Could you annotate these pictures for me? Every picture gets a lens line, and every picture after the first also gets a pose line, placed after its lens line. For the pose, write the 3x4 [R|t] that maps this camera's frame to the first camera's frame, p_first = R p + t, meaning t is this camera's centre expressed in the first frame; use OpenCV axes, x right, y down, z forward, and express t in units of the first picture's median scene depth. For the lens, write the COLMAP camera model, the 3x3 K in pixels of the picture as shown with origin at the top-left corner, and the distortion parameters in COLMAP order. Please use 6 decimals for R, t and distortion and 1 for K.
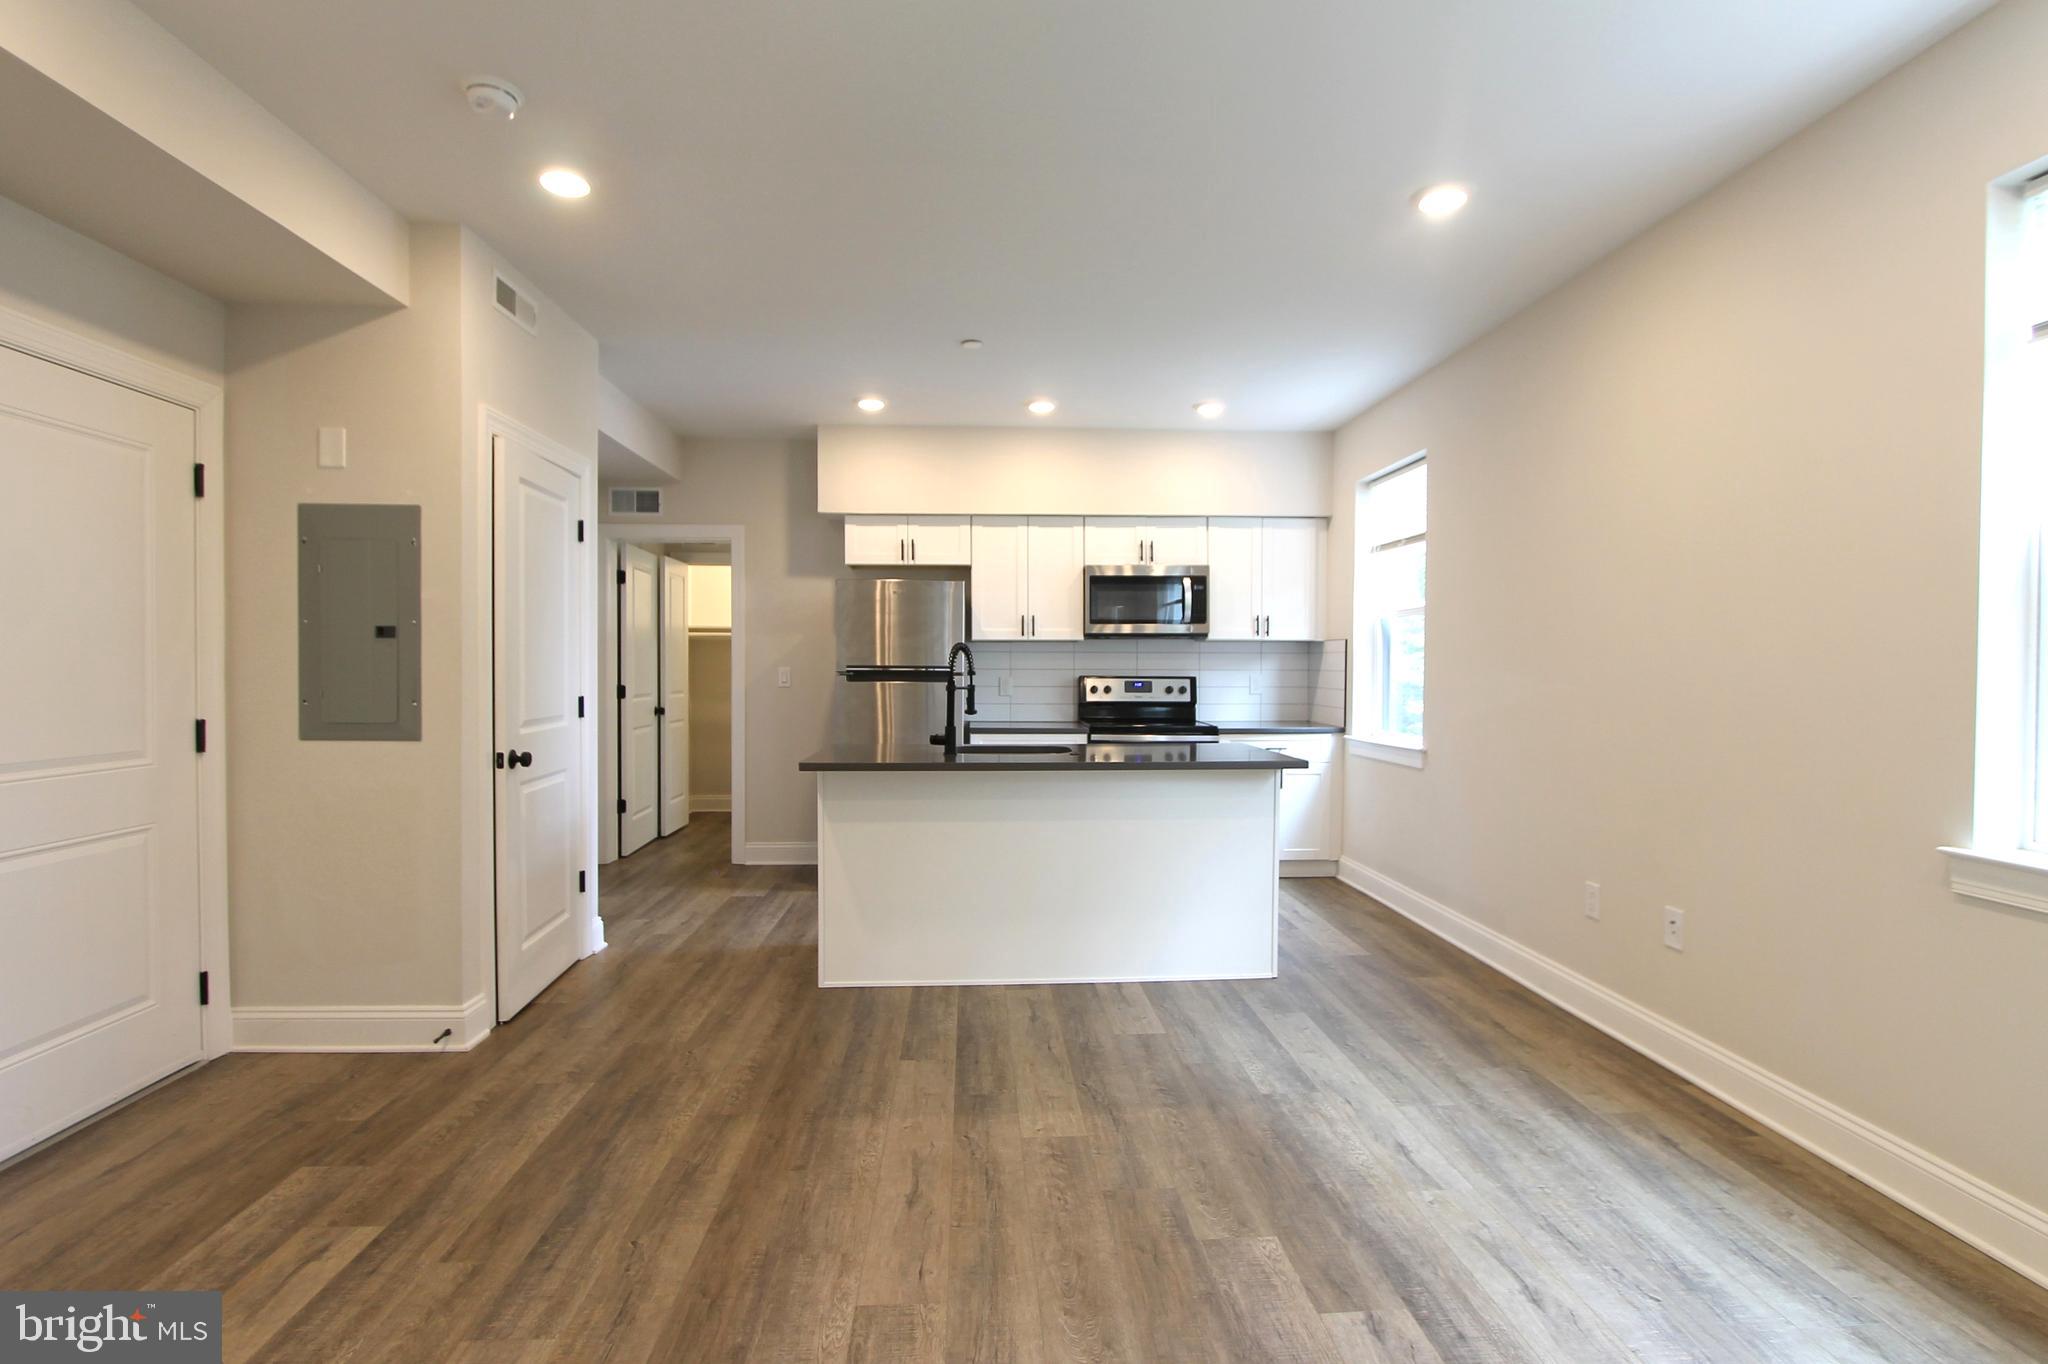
lens RADIAL K [[985.8, 0, 1029.1], [0, 985.8, 688.1], [0, 0, 1]] dist [-0.016853, 0.001839]
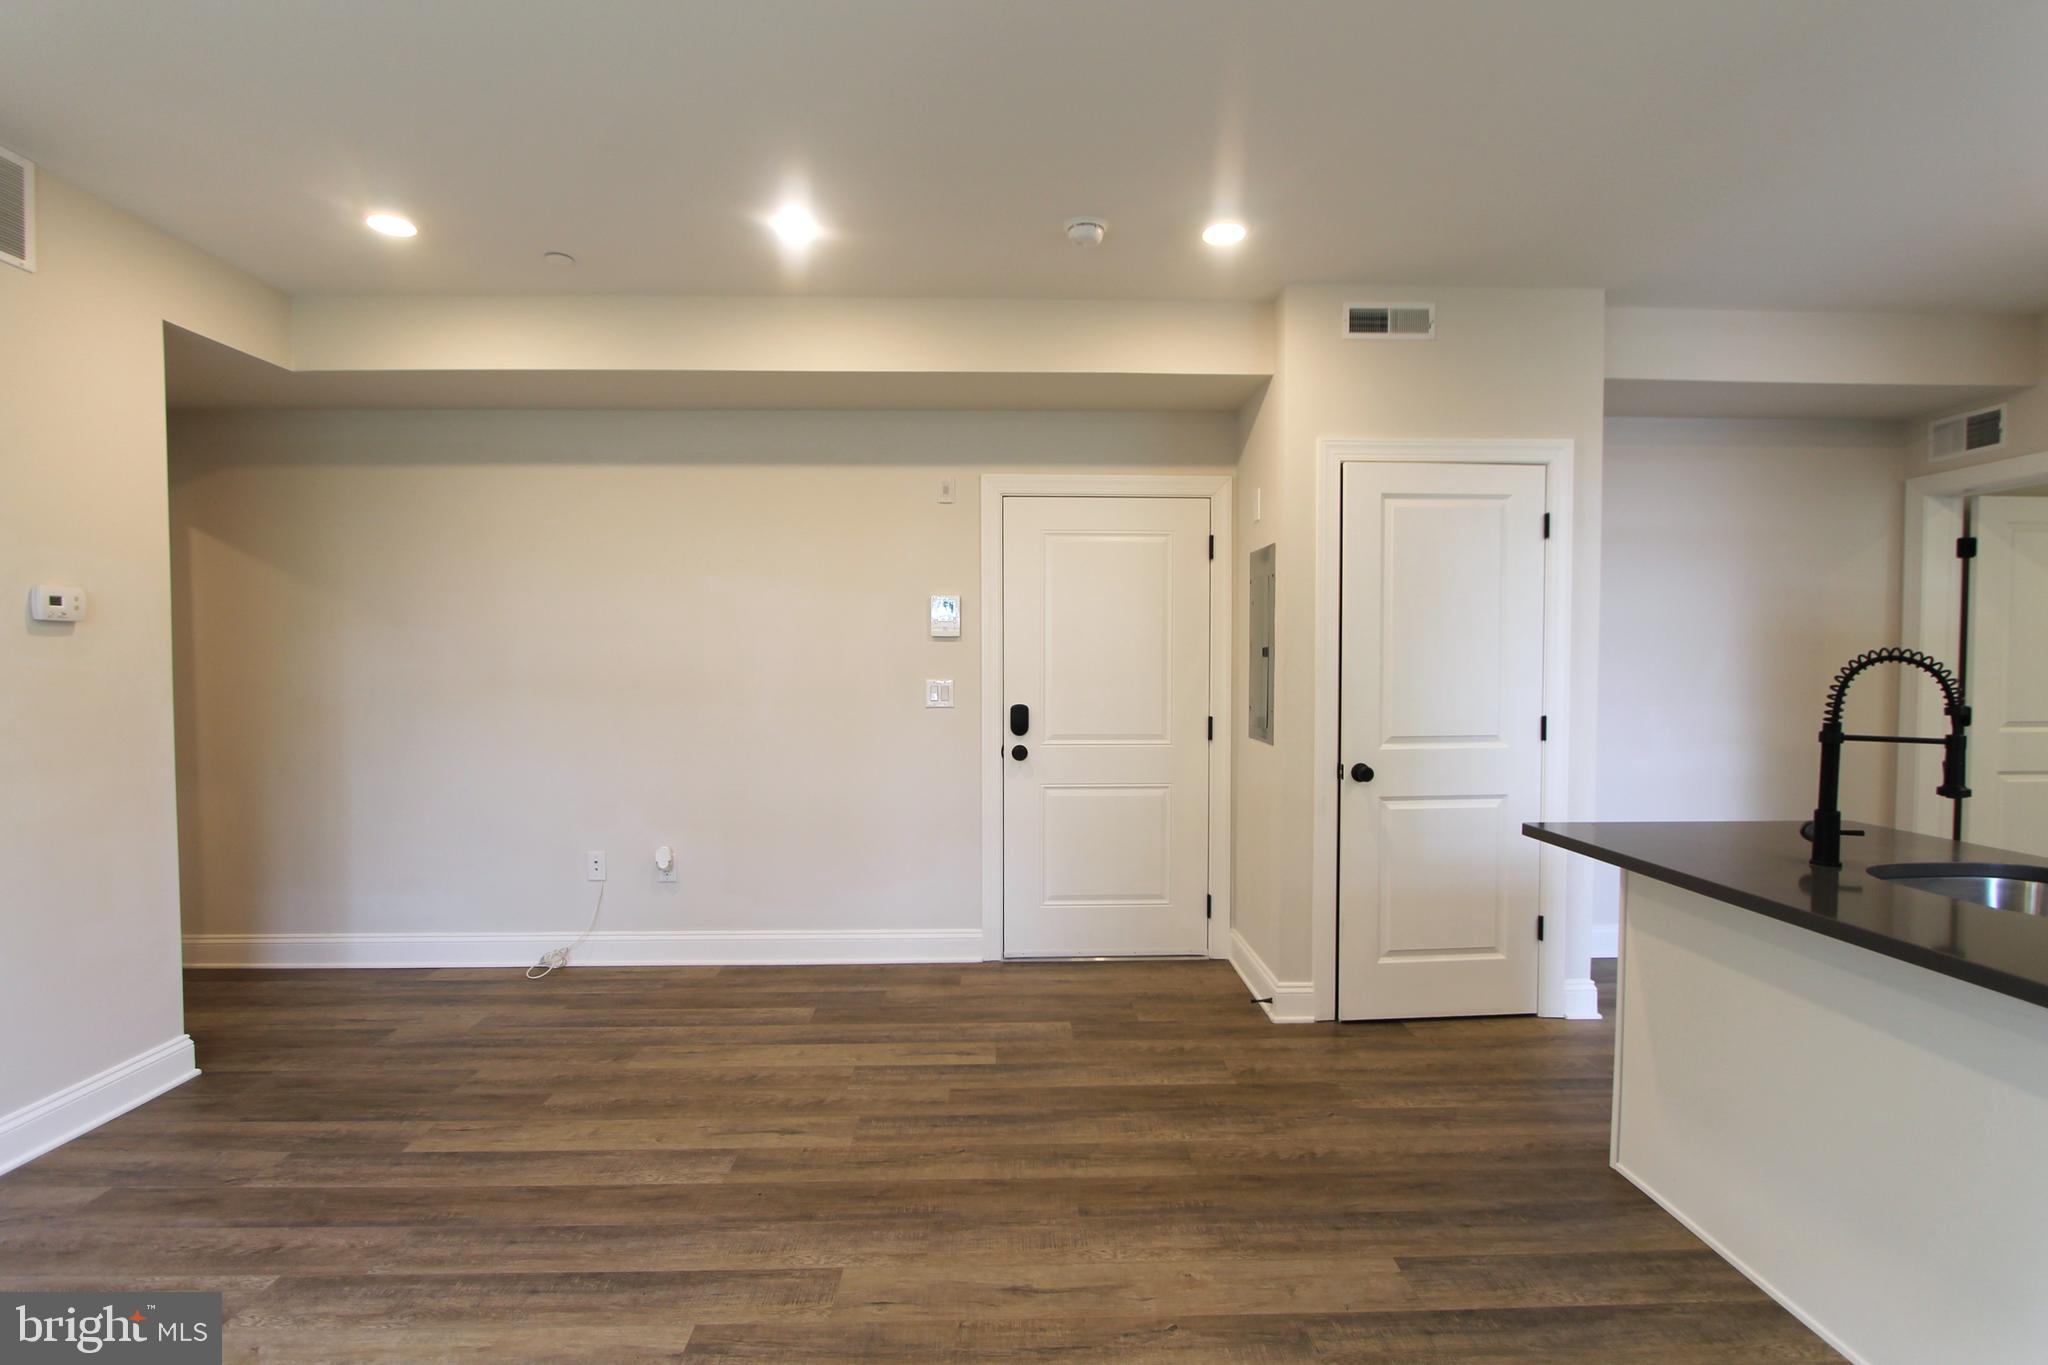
lens RADIAL K [[977.9, 0, 1031.7], [0, 977.9, 691.5], [0, 0, 1]] dist [-0.016705, 0.002553]
pose [[-0.031296, 0.027605, -0.999129, 0.472082], [-0.021423, 0.999370, 0.028283, -0.031618], [0.999281, 0.022289, -0.030685, 0.643865]]
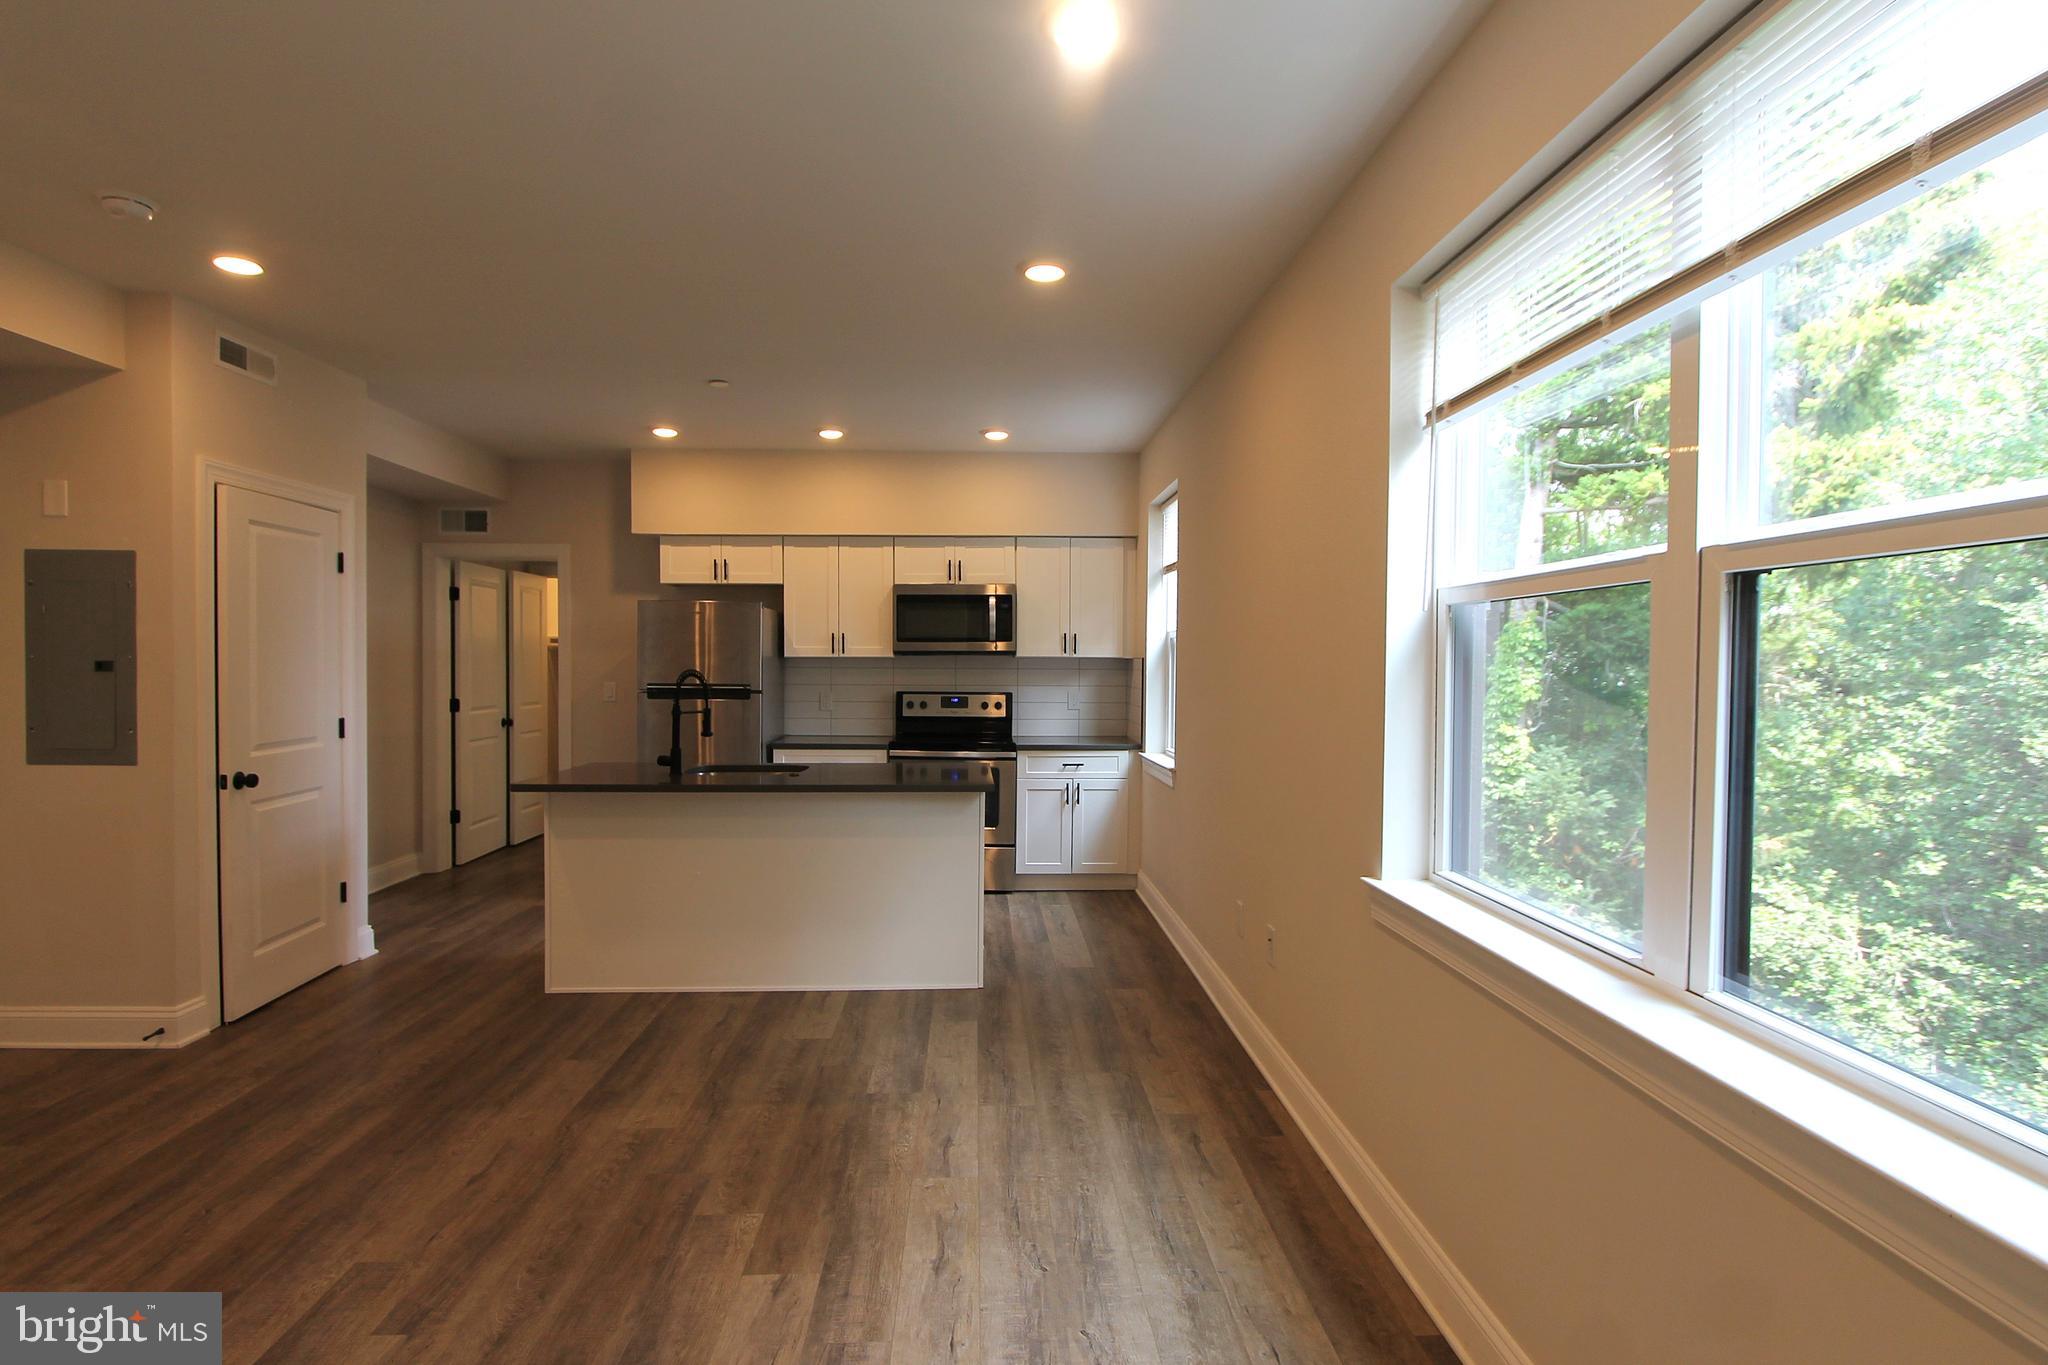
lens RADIAL K [[1029.3, 0, 1024.8], [0, 1029.3, 686.1], [0, 0, 1]] dist [-0.014384, 0.001658]
pose [[0.999929, 0.002674, -0.011630, 0.333009], [-0.002656, 0.999995, 0.001518, -0.033737], [0.011634, -0.001487, 0.999931, -0.111430]]
